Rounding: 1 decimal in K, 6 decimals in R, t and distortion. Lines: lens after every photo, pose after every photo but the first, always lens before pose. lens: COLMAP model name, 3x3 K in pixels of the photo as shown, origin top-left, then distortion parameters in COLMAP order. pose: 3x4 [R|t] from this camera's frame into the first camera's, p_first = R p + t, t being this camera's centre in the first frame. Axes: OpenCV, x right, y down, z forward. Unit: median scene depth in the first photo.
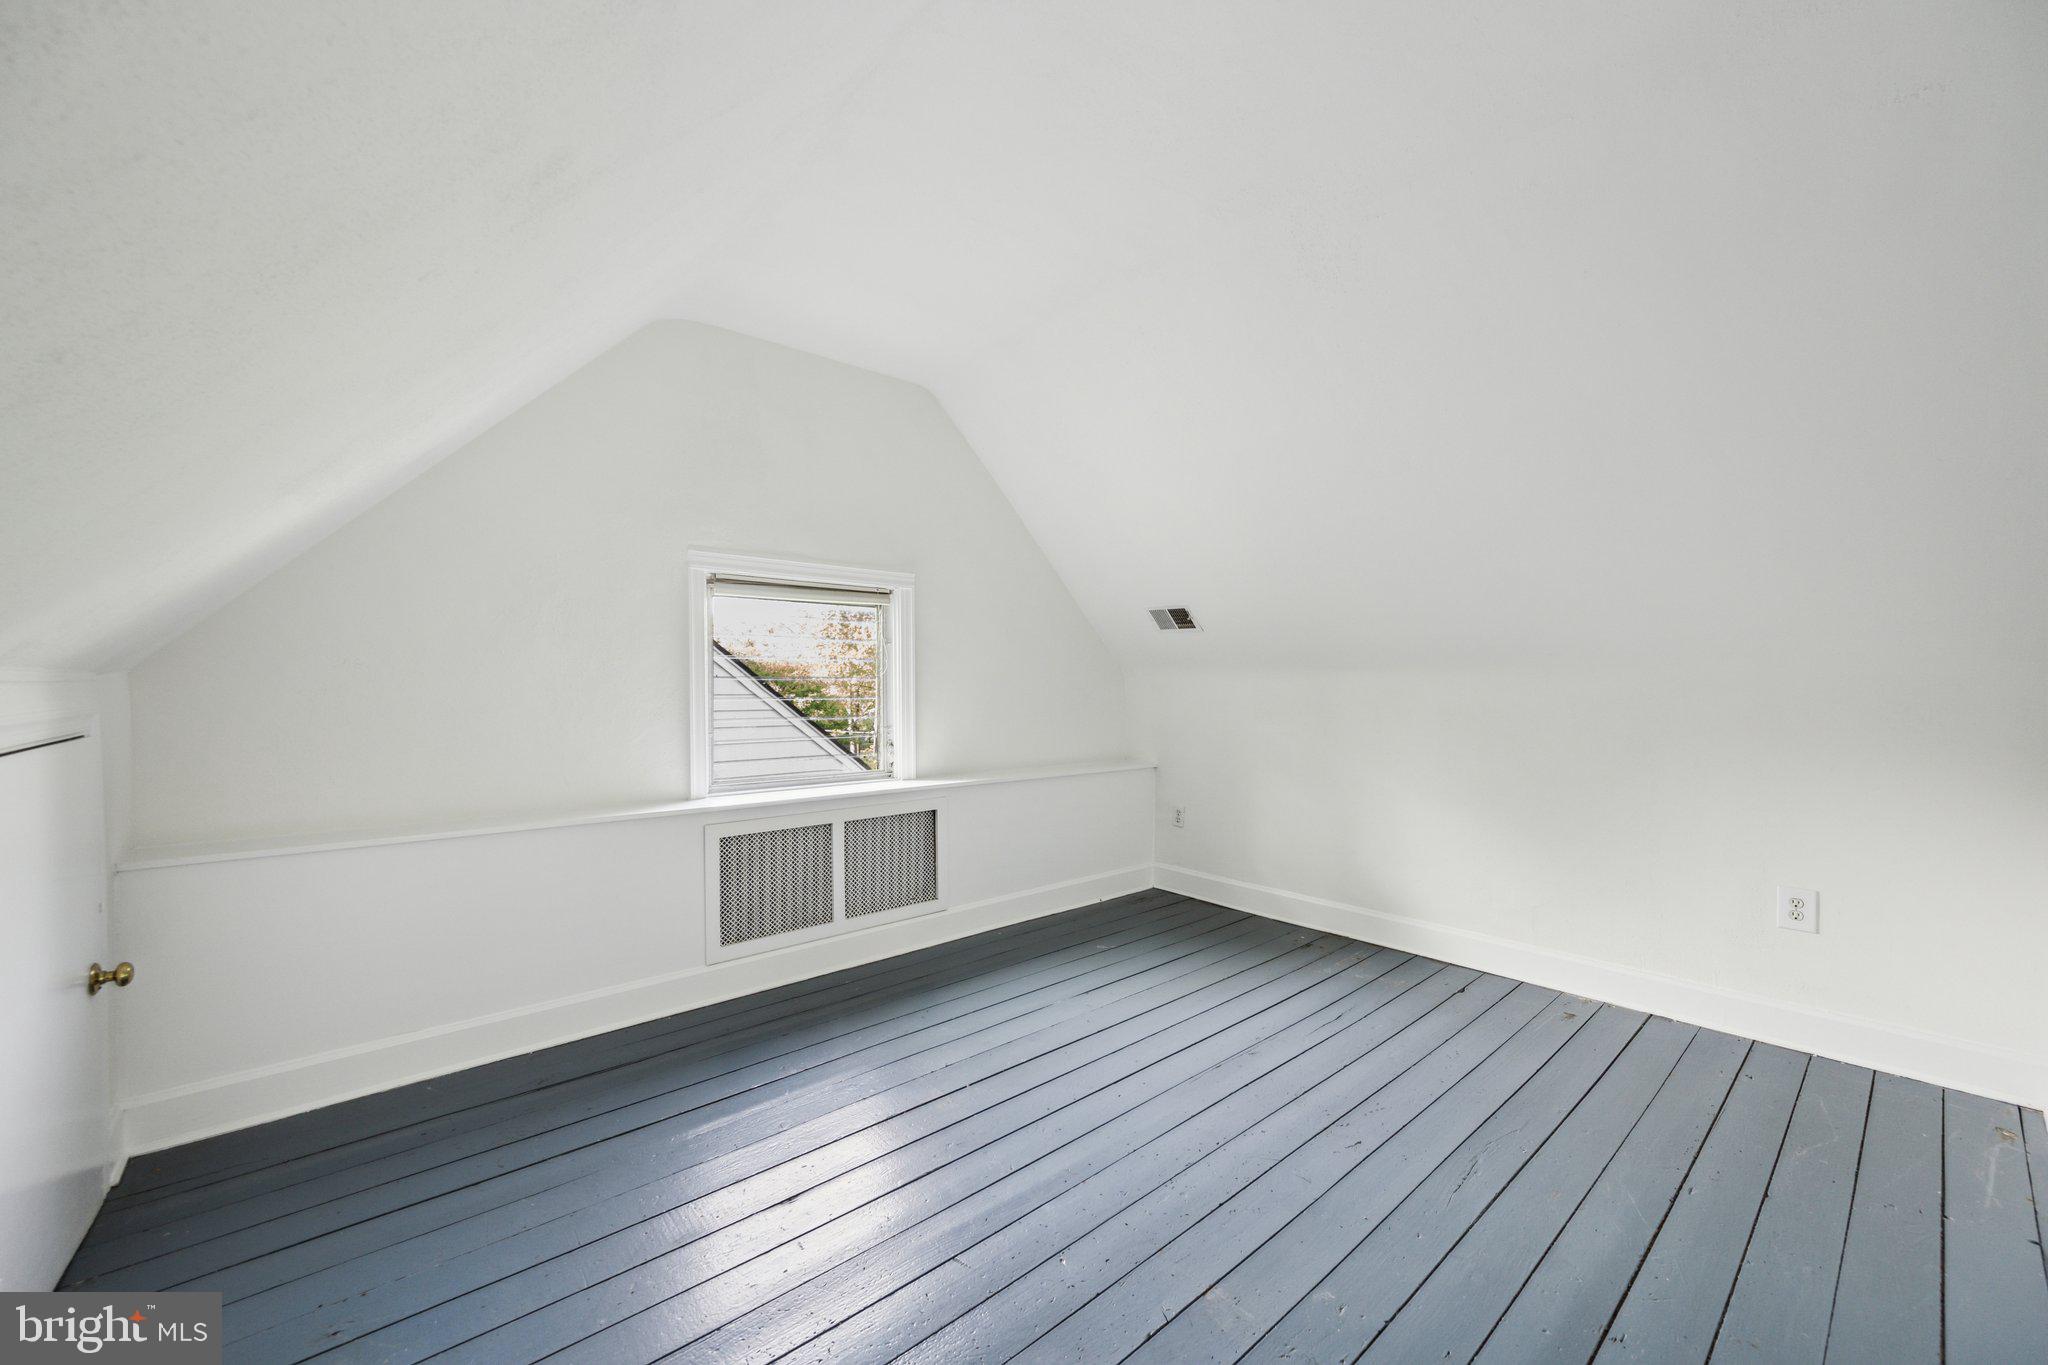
lens RADIAL K [[806.5, 0, 1025.2], [0, 806.5, 682.8], [0, 0, 1]] dist [0.000763, -0.000170]
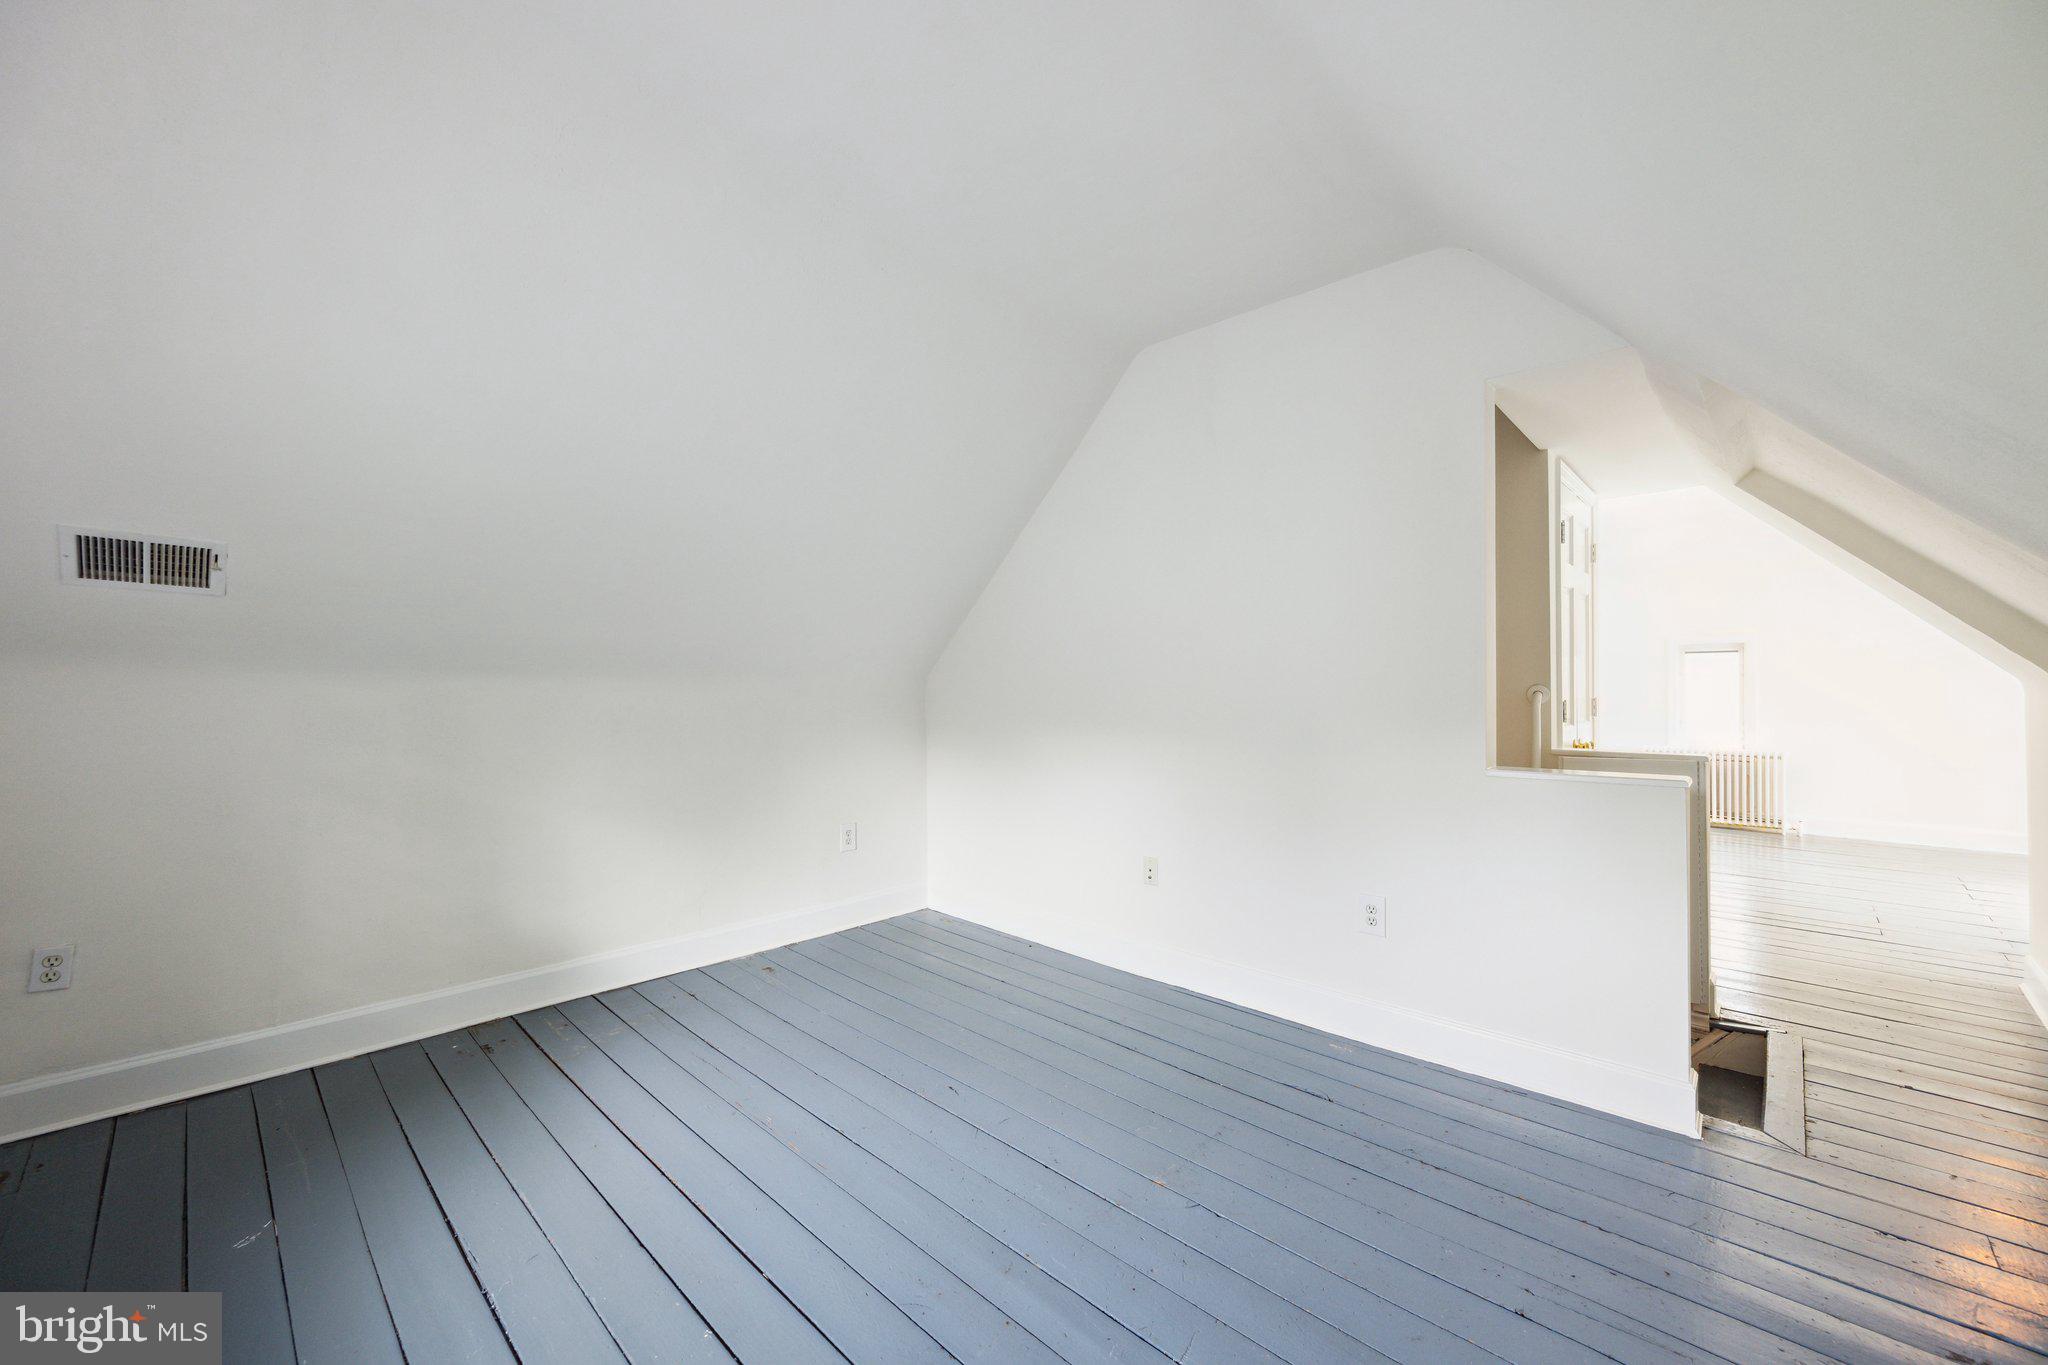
lens RADIAL K [[806.5, 0, 1023.2], [0, 806.5, 684.0], [0, 0, 1]] dist [0.000763, -0.000170]
pose [[-0.096200, 0.004501, 0.995352, -0.436952], [0.000408, 0.999990, -0.004482, -0.002402], [-0.995362, -0.000025, -0.096201, 0.593530]]
